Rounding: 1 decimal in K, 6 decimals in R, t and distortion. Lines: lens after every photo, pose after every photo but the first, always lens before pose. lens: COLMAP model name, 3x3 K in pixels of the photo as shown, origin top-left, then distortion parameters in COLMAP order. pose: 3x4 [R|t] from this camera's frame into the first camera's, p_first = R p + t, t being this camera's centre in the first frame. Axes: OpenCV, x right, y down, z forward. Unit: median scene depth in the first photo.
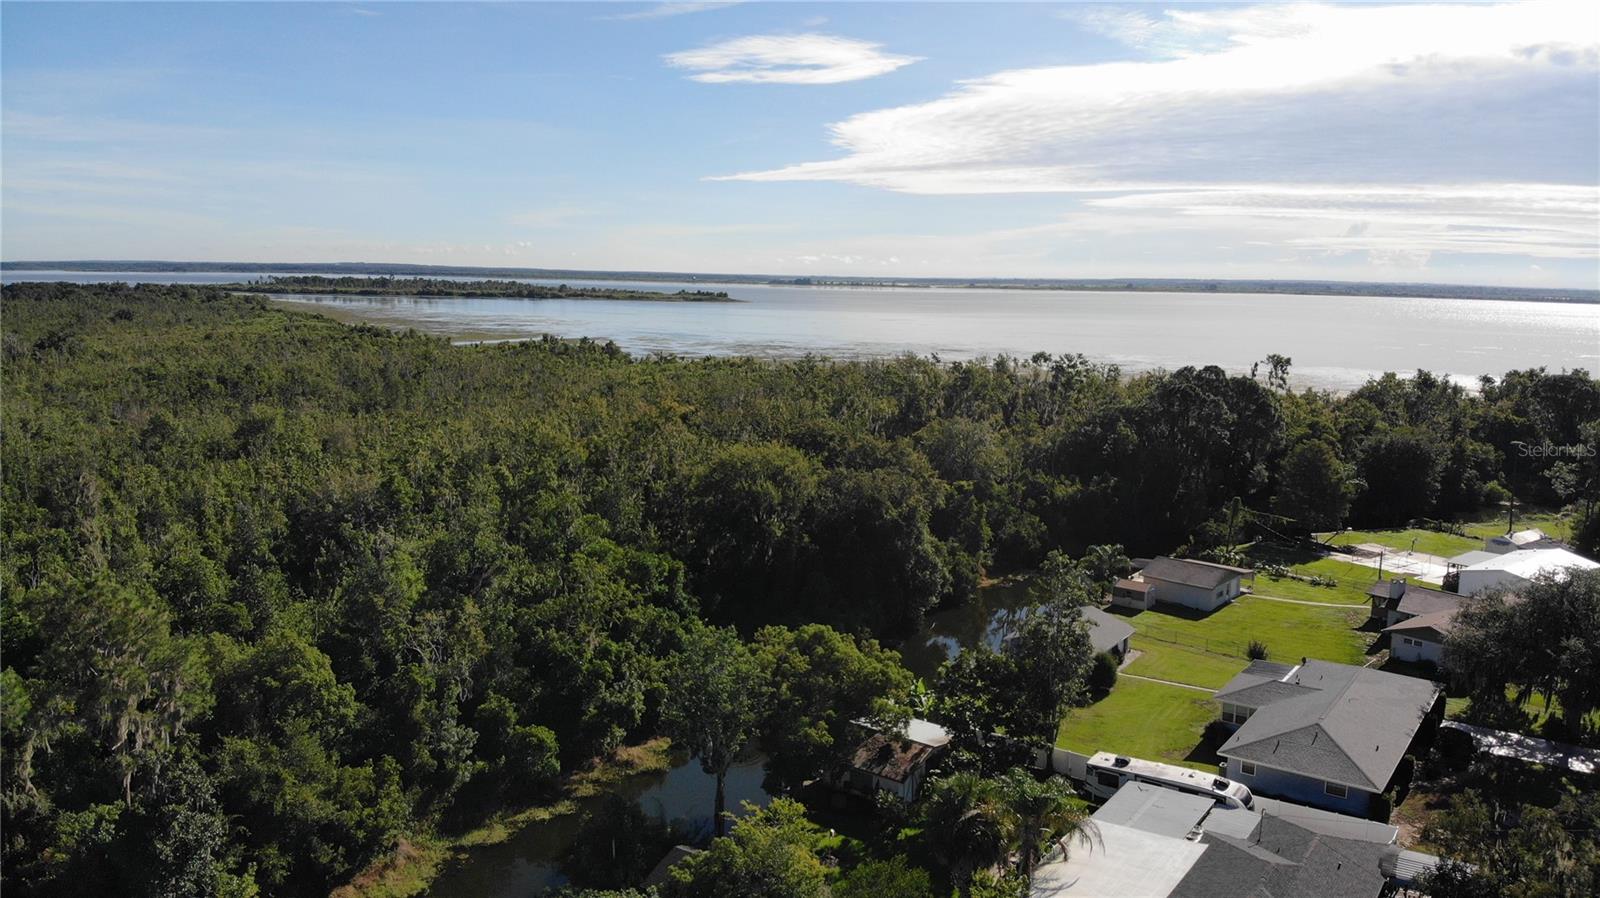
lens RADIAL K [[1193.0, 0, 818.6], [0, 1193.0, 444.7], [0, 0, 1]] dist [0.111981, -0.267153]
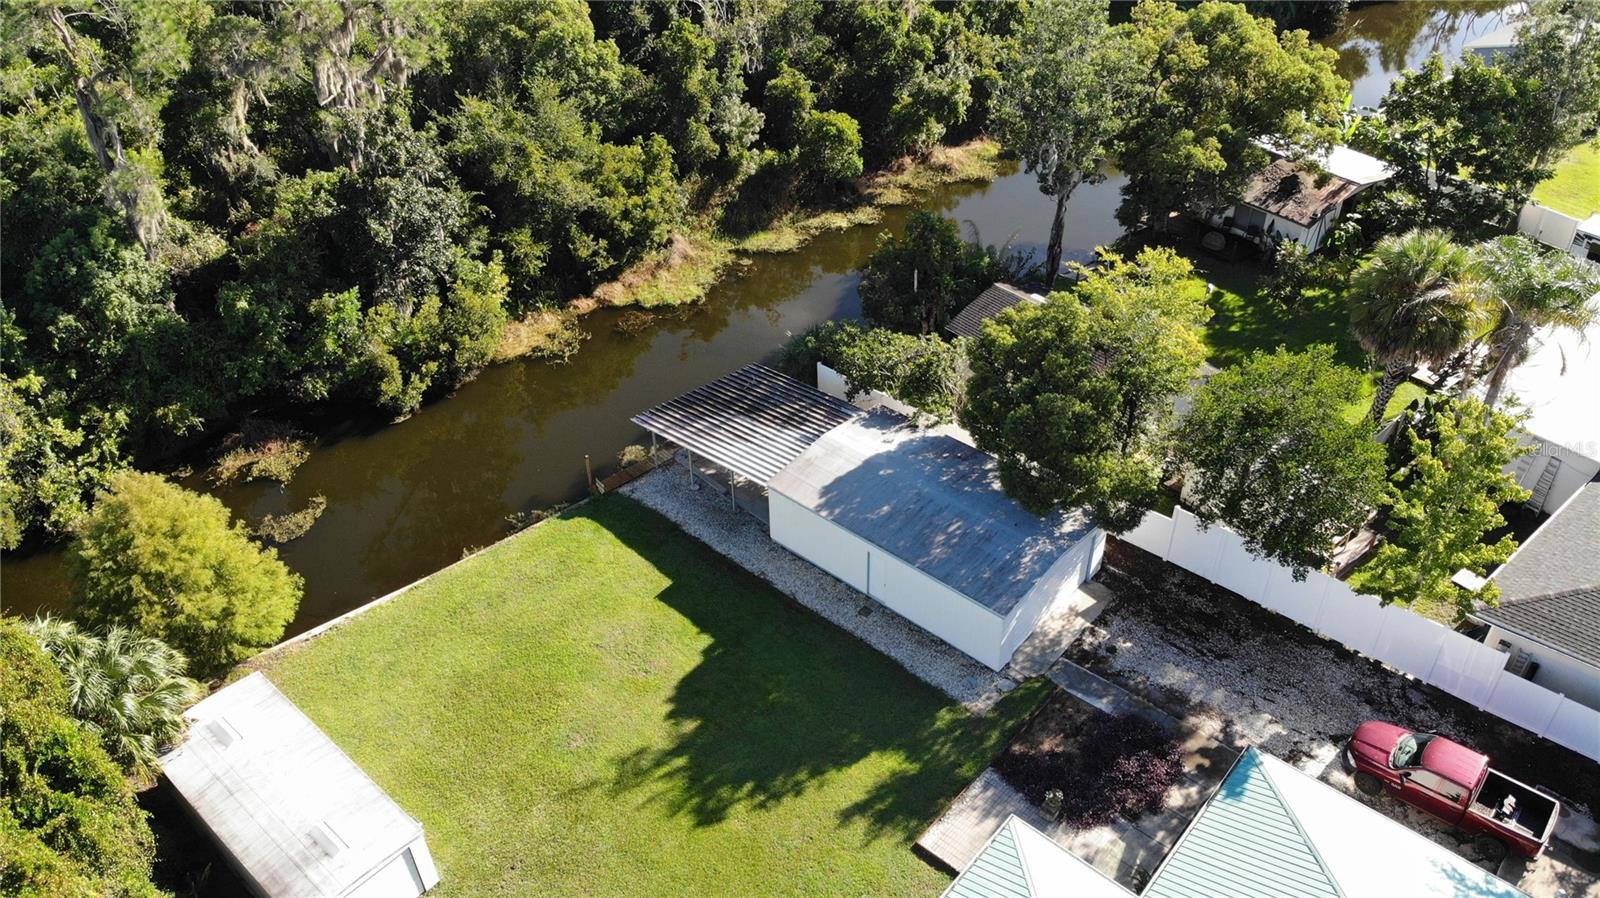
lens RADIAL K [[1193.0, 0, 818.6], [0, 1193.0, 444.7], [0, 0, 1]] dist [0.111981, -0.267153]
pose [[0.963179, 0.142219, -0.228166, -0.033186], [-0.016591, 0.878464, 0.477521, 0.048813], [0.268348, -0.456153, 0.848477, 0.230702]]
